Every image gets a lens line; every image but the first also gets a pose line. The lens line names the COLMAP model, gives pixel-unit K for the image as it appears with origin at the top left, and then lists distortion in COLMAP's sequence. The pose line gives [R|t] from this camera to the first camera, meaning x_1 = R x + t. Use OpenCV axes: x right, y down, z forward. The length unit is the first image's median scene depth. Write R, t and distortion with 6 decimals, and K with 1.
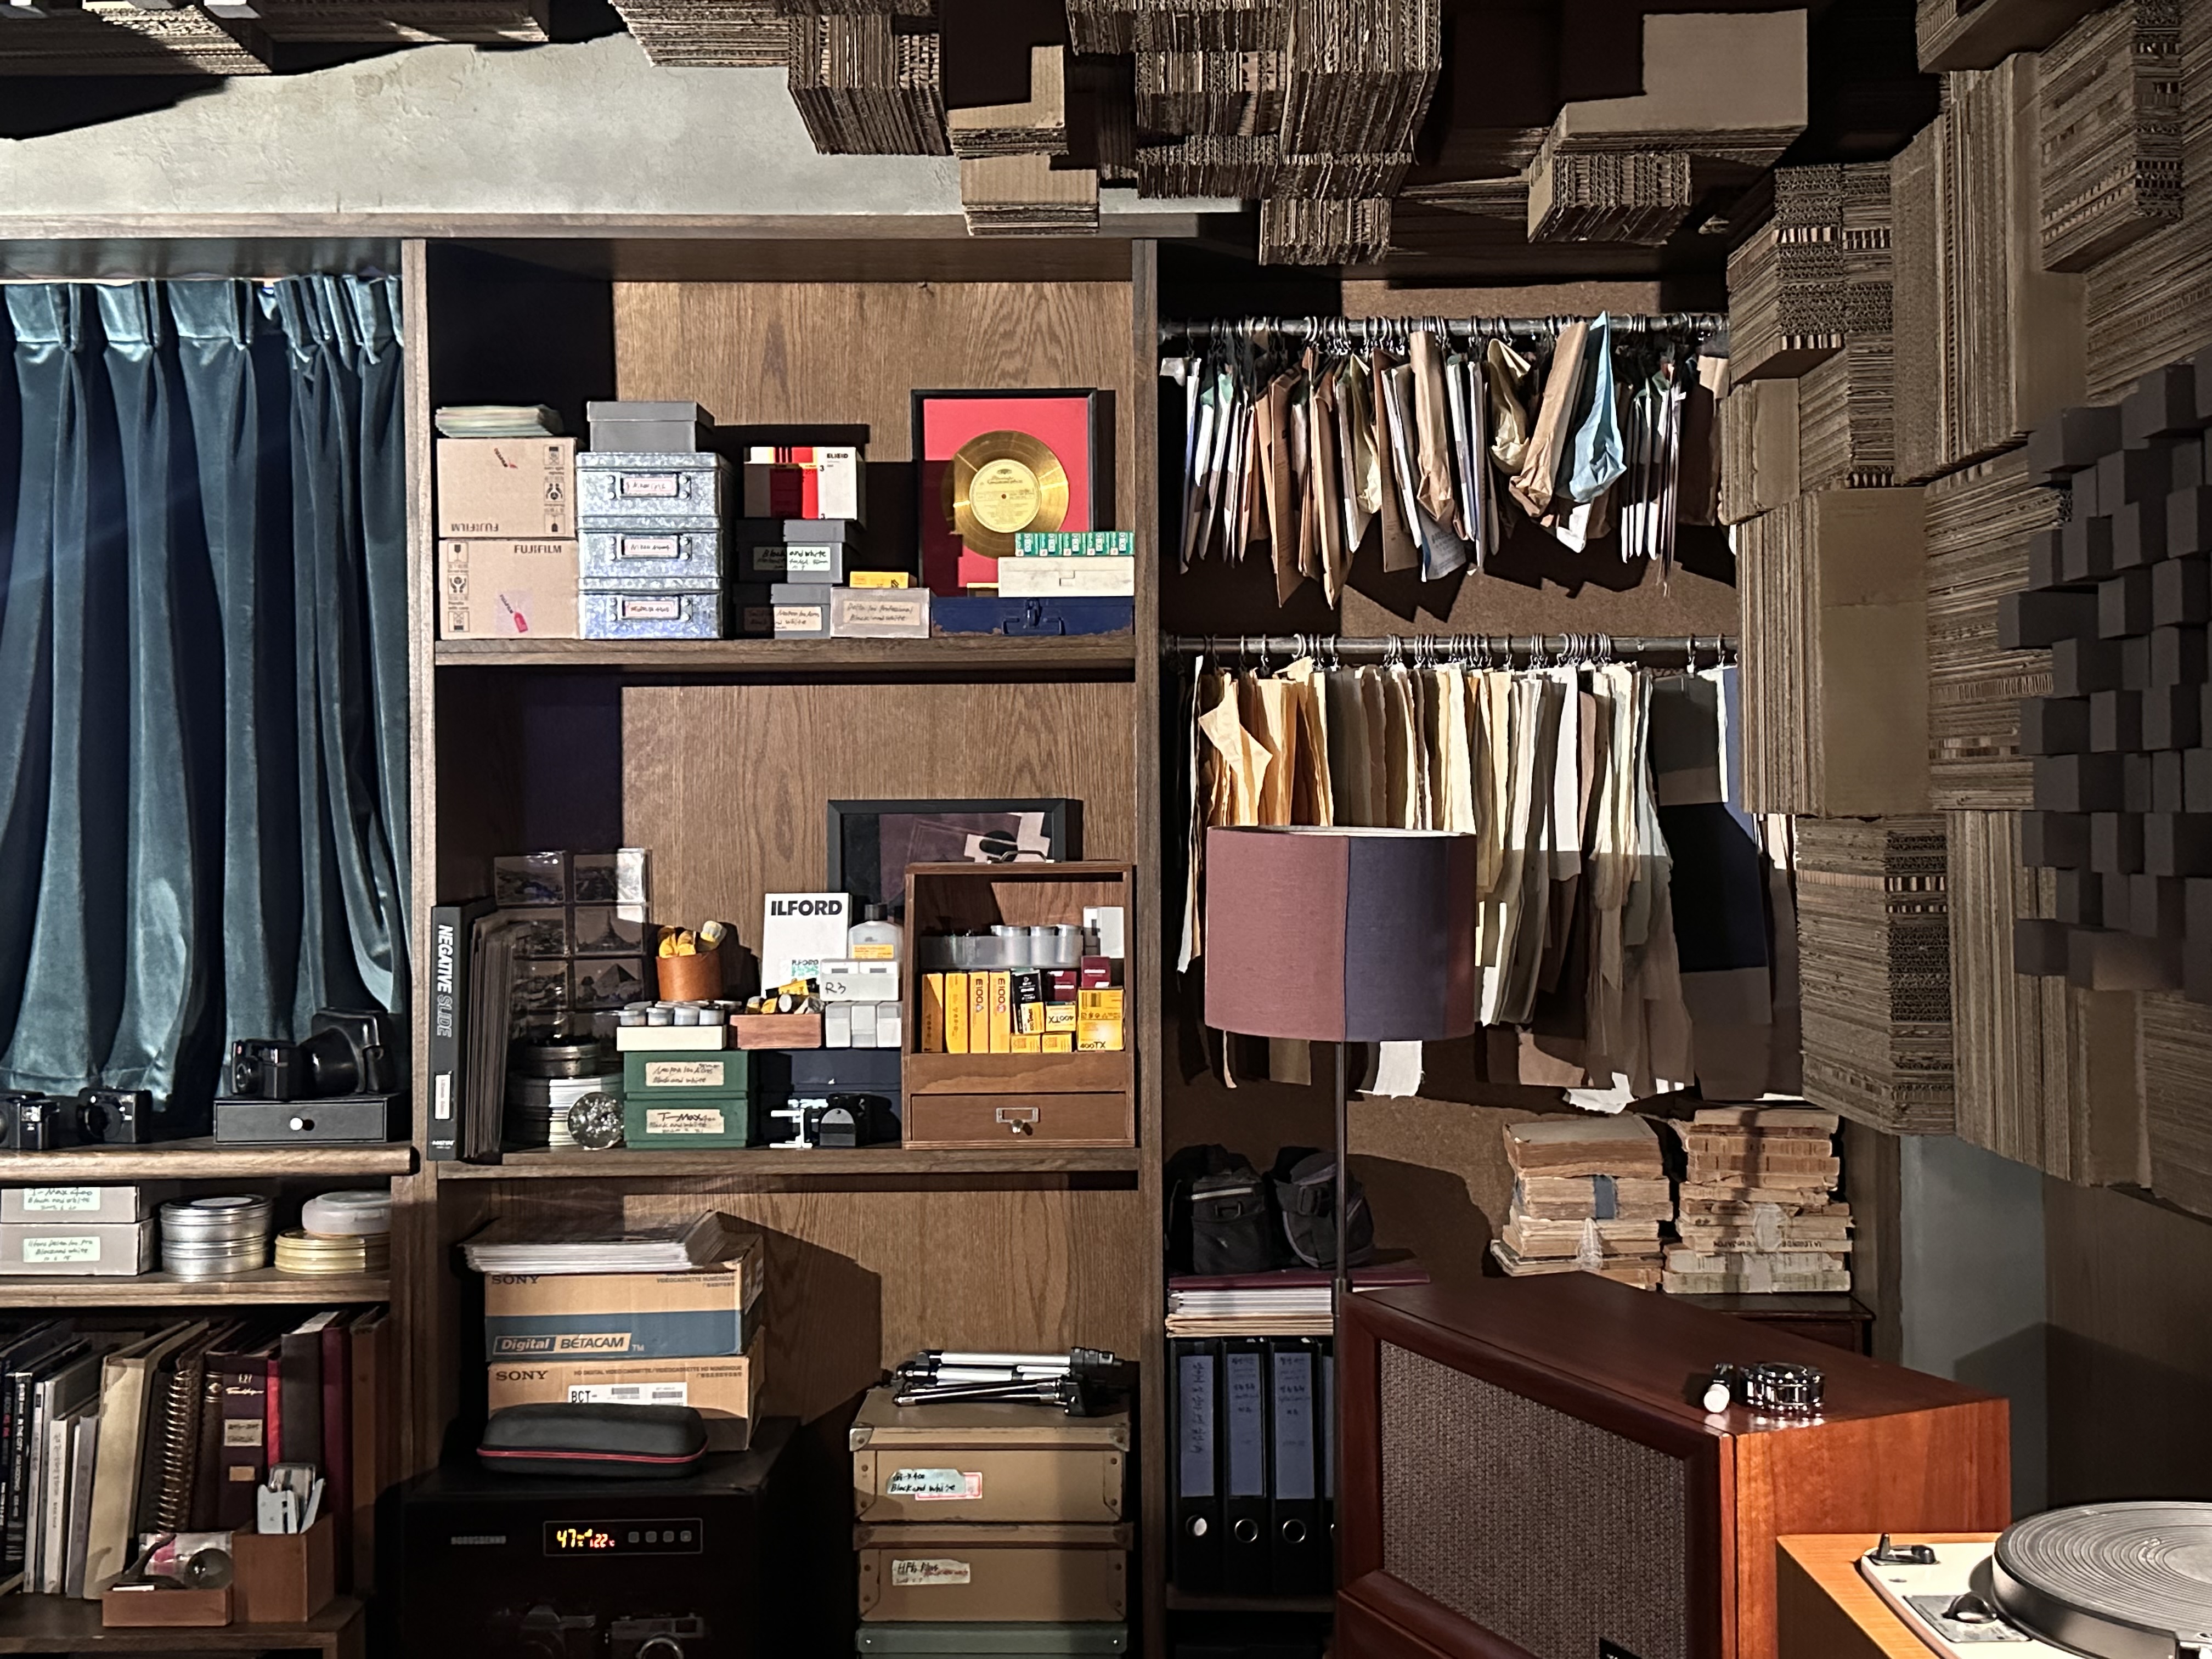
lens RADIAL K [[2362.6, 0, 1102.4], [0, 2362.6, 814.5], [0, 0, 1]] dist [0.208845, -0.455528]
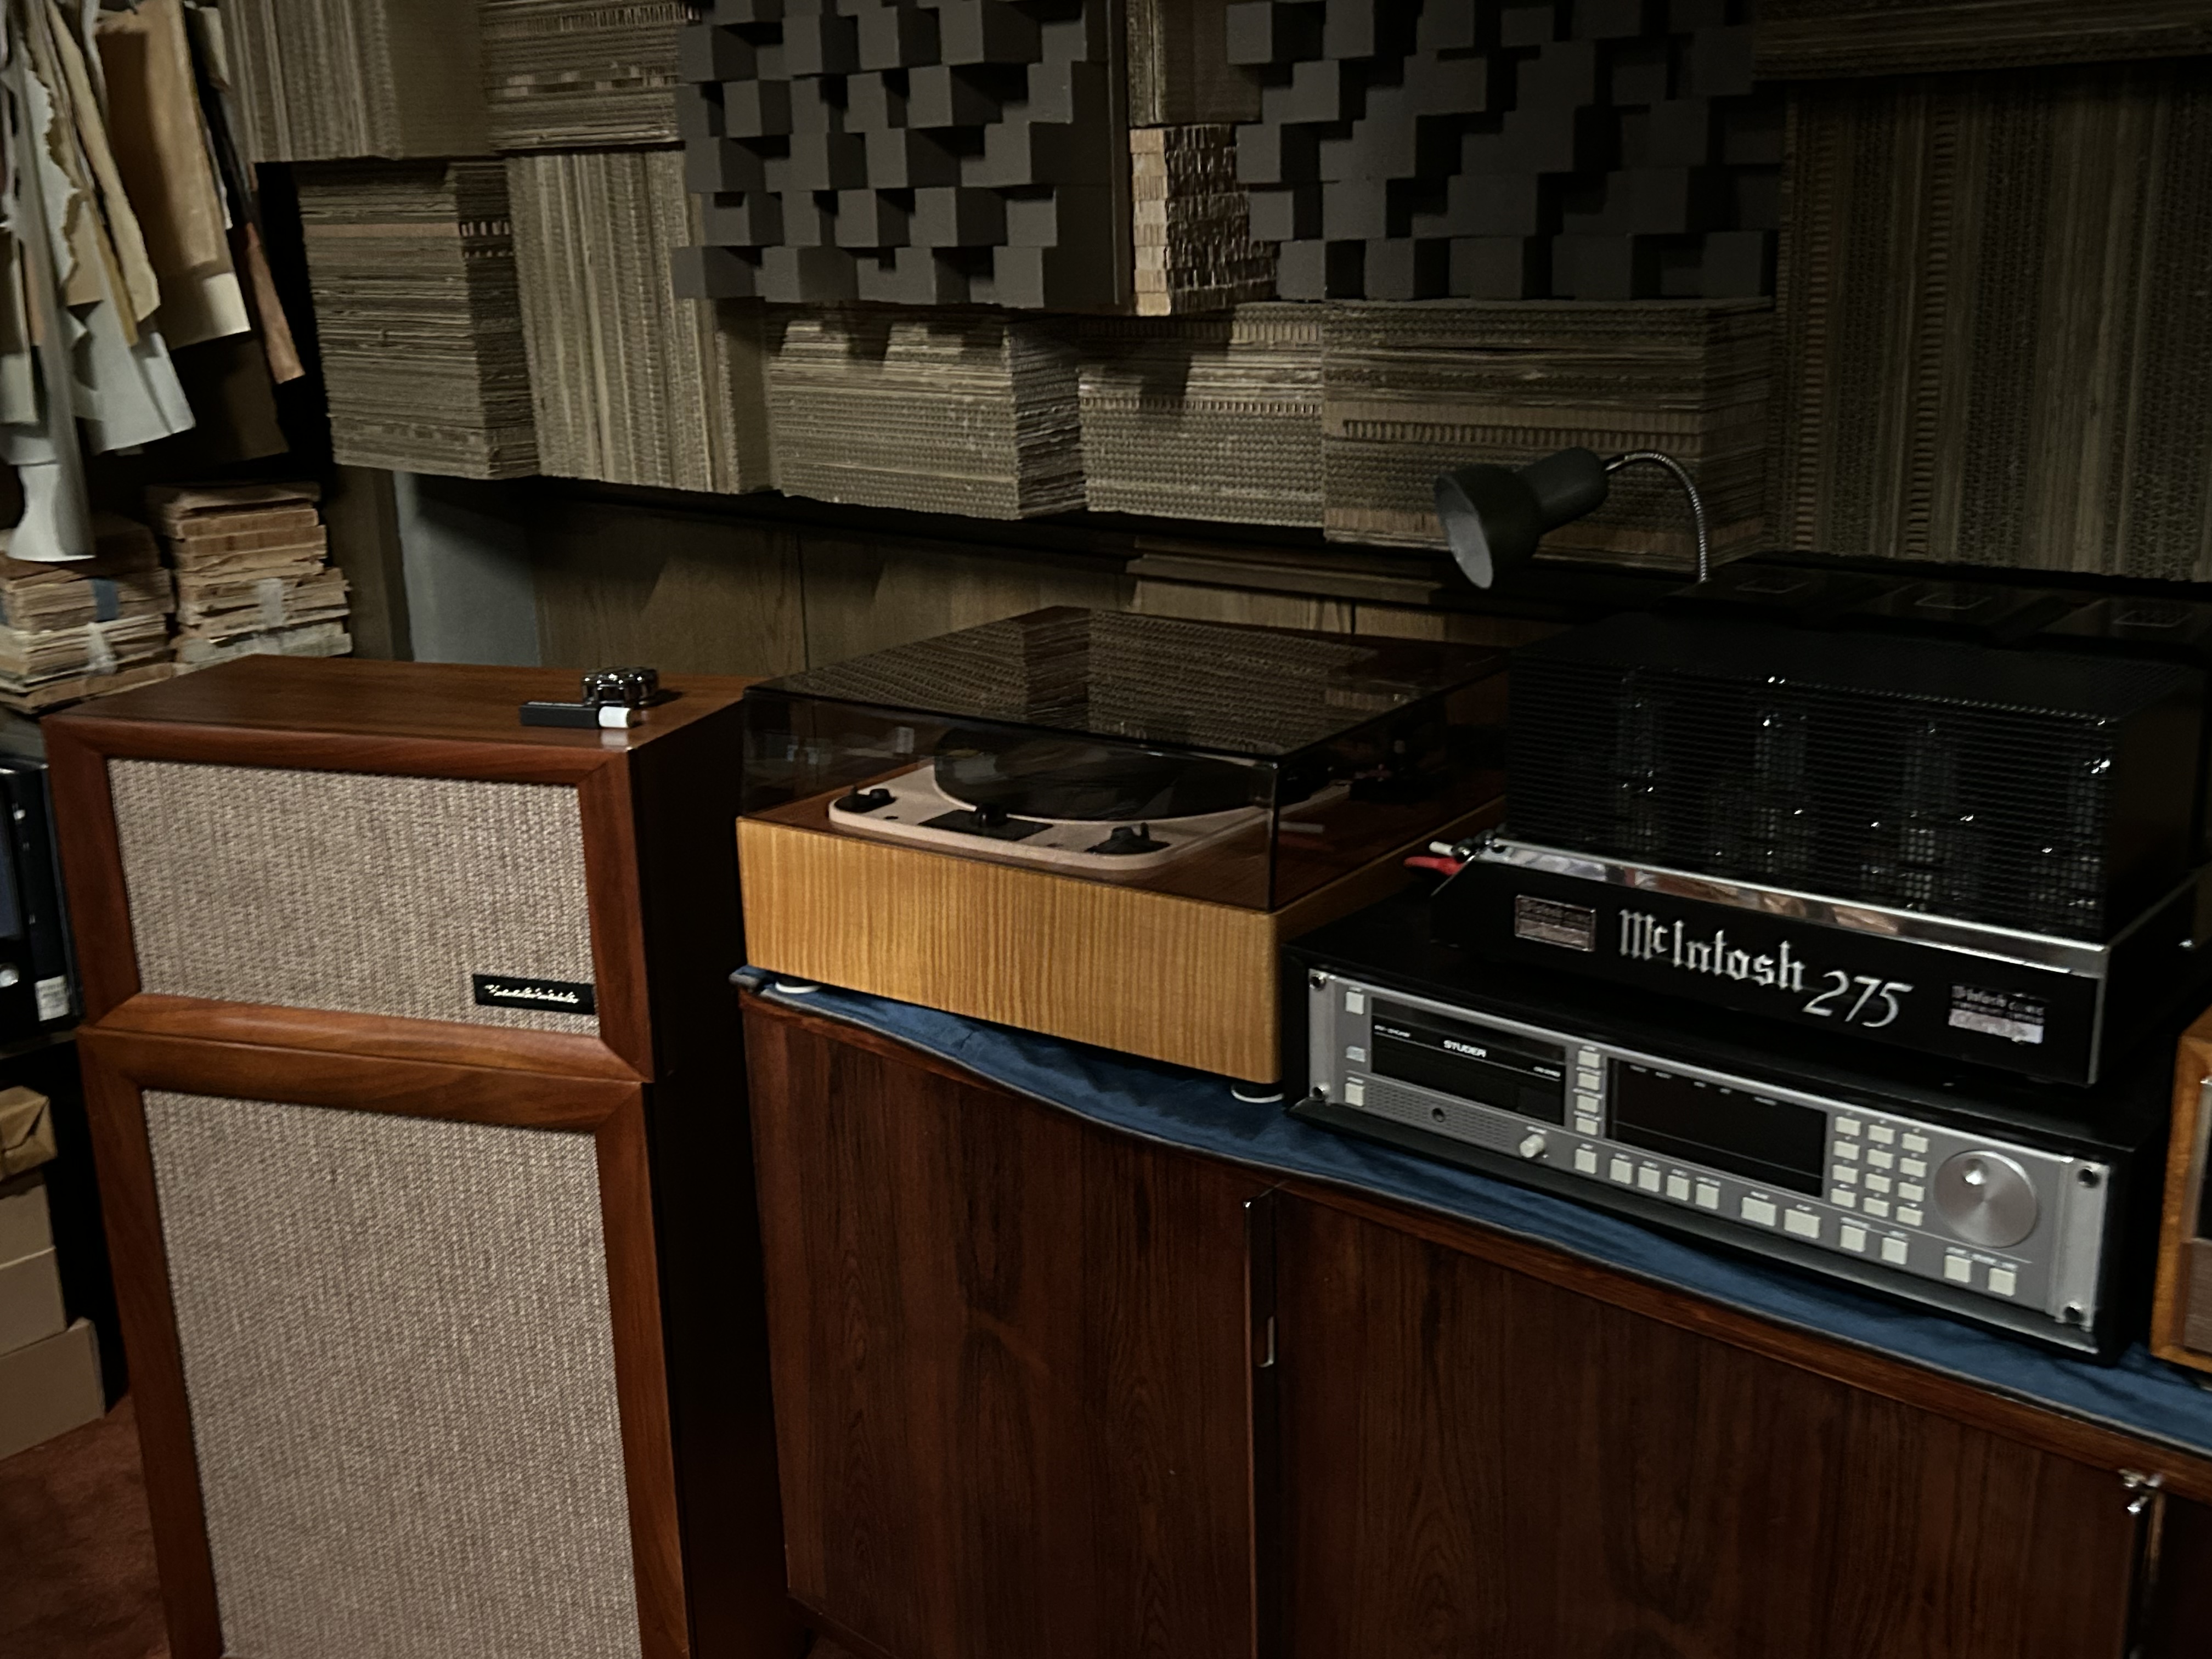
lens RADIAL K [[2237.8, 0, 1106.0], [0, 2237.8, 829.5], [0, 0, 1]] dist [0.137628, -0.360478]
pose [[0.658610, -0.212928, 0.721730, -0.195639], [0.022047, 0.964178, 0.264337, 0.022631], [-0.752162, -0.158183, 0.639712, 0.128268]]
